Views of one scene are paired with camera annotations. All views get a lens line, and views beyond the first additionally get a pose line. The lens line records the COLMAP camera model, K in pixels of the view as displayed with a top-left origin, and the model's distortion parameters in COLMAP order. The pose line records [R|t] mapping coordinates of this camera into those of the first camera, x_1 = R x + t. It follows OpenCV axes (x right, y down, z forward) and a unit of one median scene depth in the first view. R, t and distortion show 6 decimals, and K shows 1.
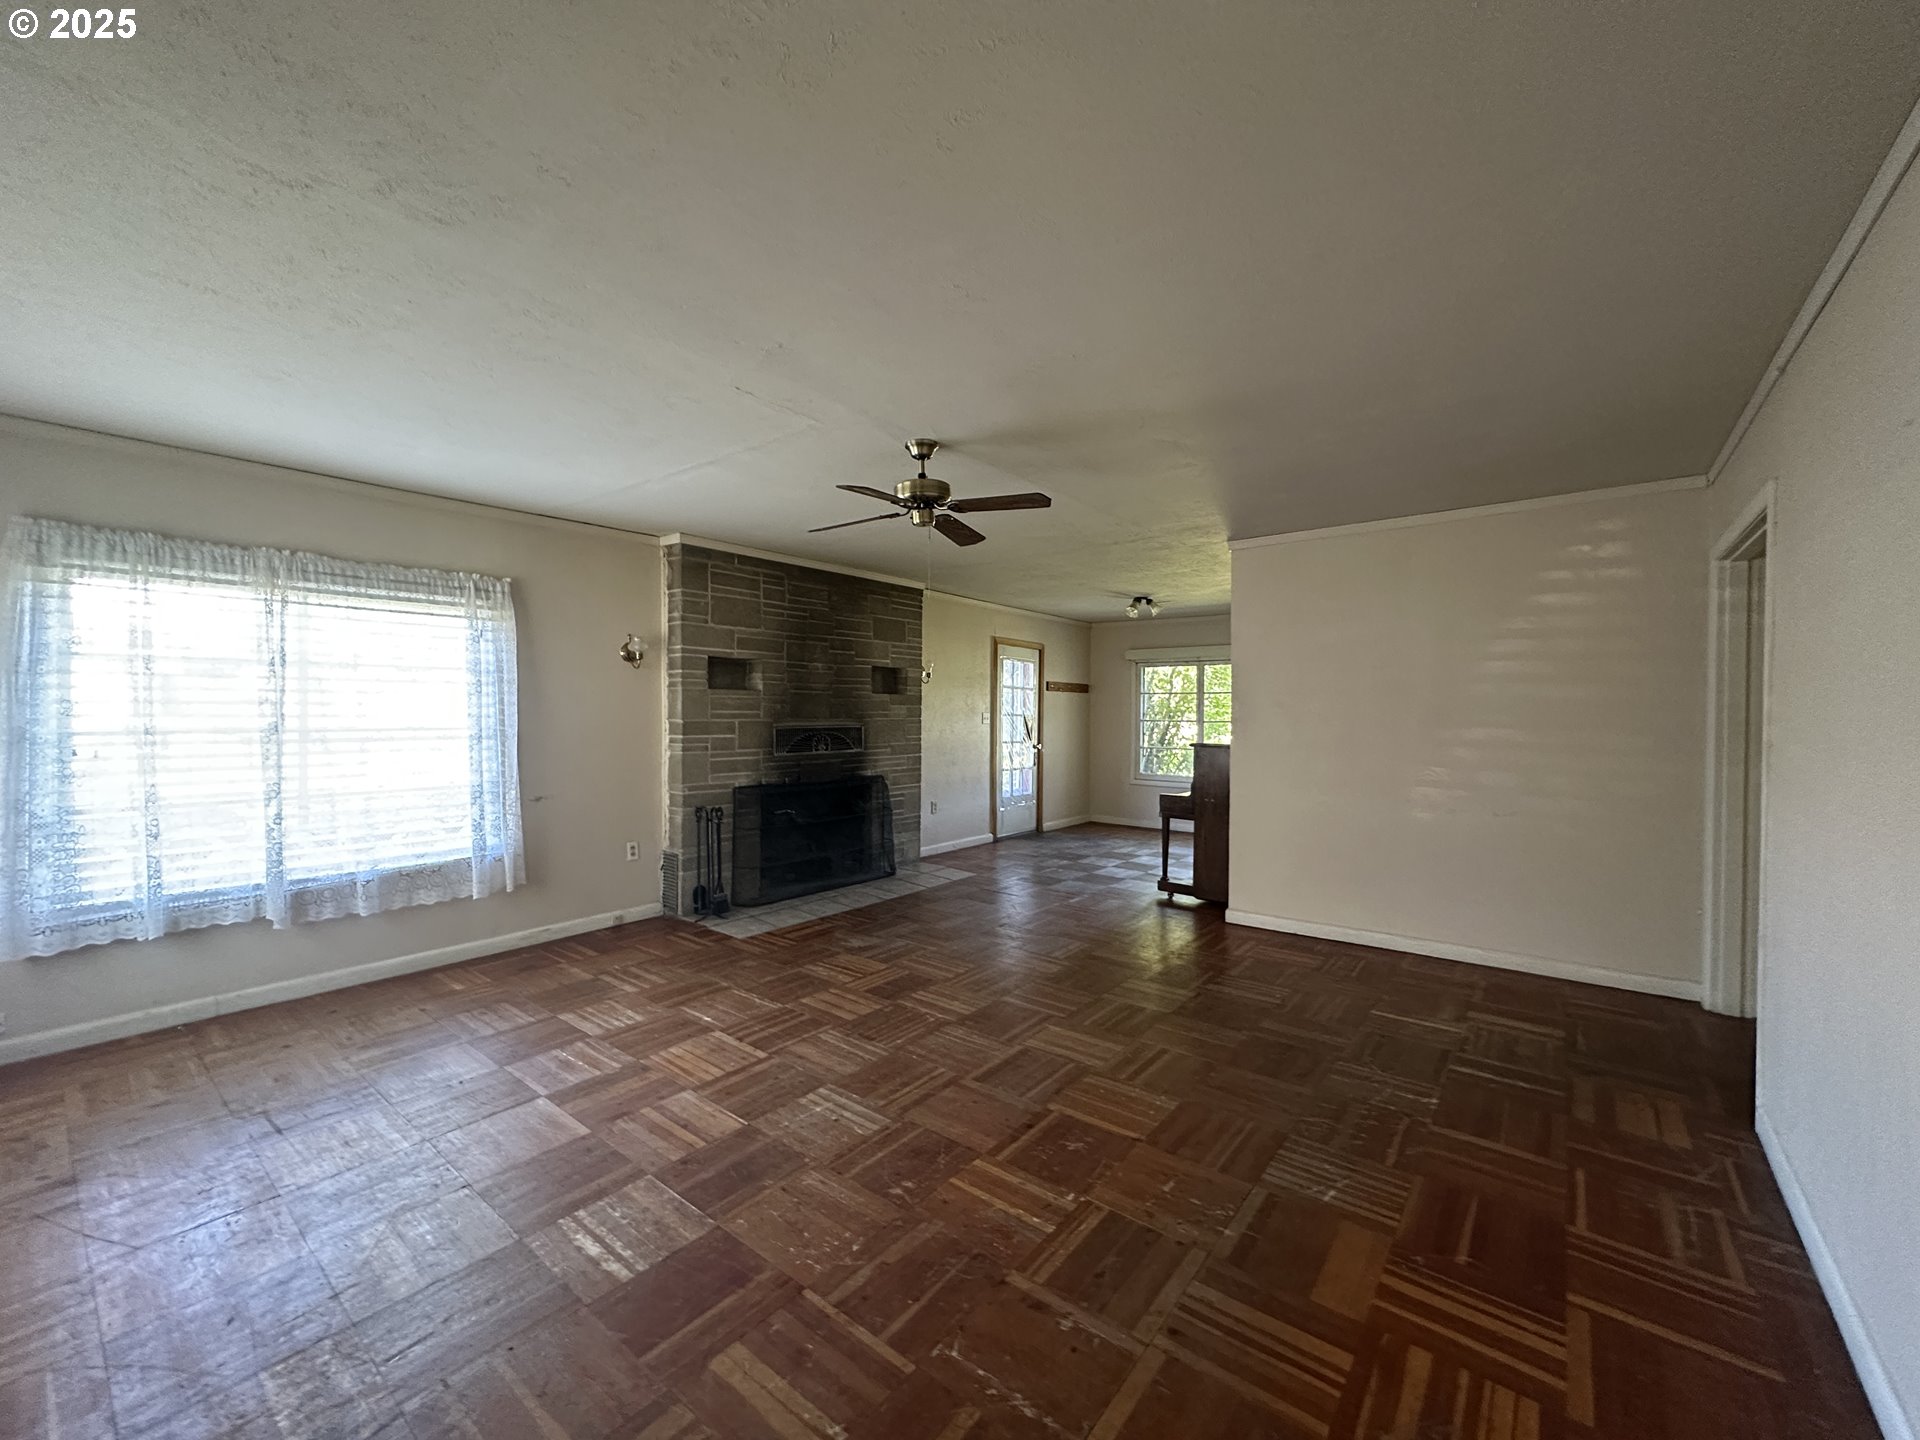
lens RADIAL K [[771.3, 0, 960.0], [0, 771.3, 720.0], [0, 0, 1]] dist [-0.001276, -0.000184]
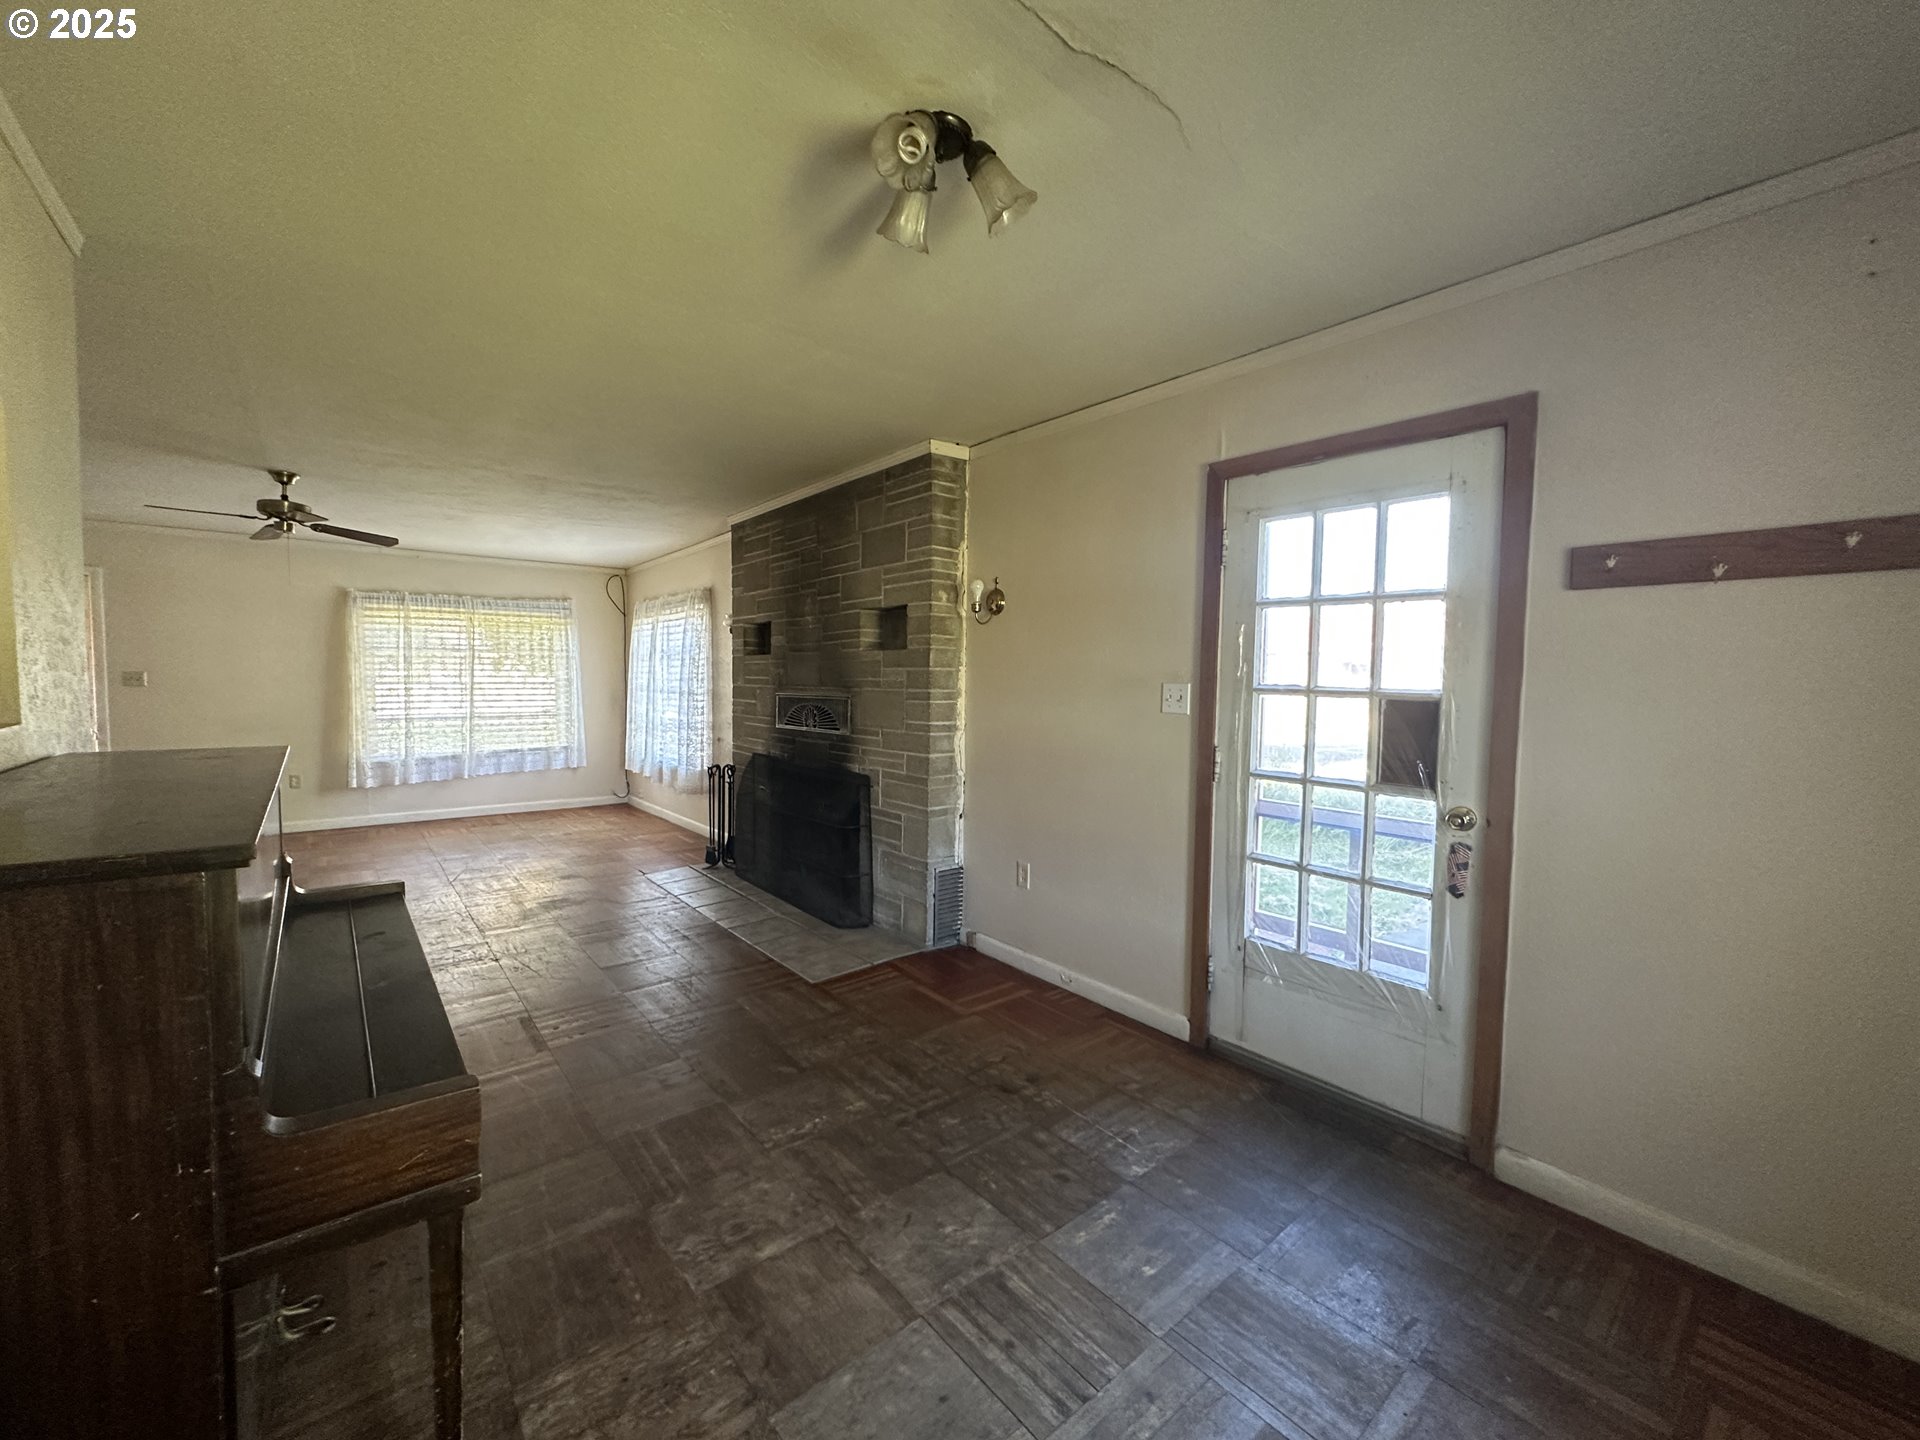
lens RADIAL K [[771.3, 0, 960.0], [0, 771.3, 720.0], [0, 0, 1]] dist [-0.001276, -0.000184]
pose [[-0.212612, 0.043612, -0.976163, 0.499309], [-0.023913, 0.998472, 0.049817, -0.009392], [0.976844, 0.033935, -0.211245, 1.173724]]
